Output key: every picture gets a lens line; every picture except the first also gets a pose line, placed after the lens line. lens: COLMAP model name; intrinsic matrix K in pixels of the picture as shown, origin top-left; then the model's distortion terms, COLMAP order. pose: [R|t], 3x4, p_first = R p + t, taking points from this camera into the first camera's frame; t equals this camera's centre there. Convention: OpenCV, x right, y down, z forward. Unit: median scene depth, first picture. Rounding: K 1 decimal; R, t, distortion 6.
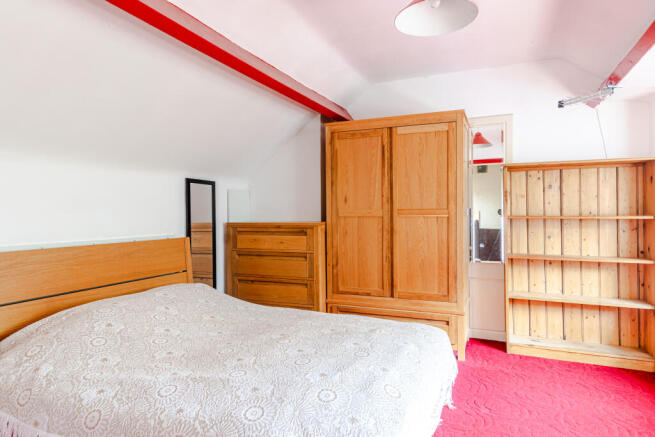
lens RADIAL K [[405.0, 0, 331.8], [0, 405.0, 215.8], [0, 0, 1]] dist [0.020595, -0.000617]
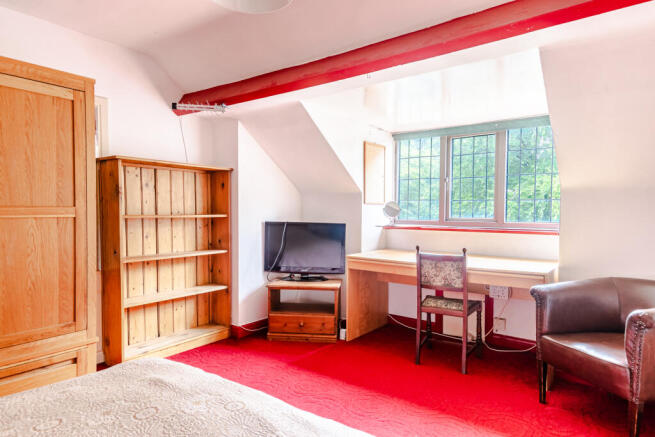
lens RADIAL K [[405.0, 0, 330.9], [0, 405.0, 218.6], [0, 0, 1]] dist [0.020595, -0.000617]
pose [[0.228784, -0.014949, 0.973362, -0.323782], [0.005894, 0.999885, 0.013971, -0.002907], [-0.973459, 0.002541, 0.228846, 0.363452]]
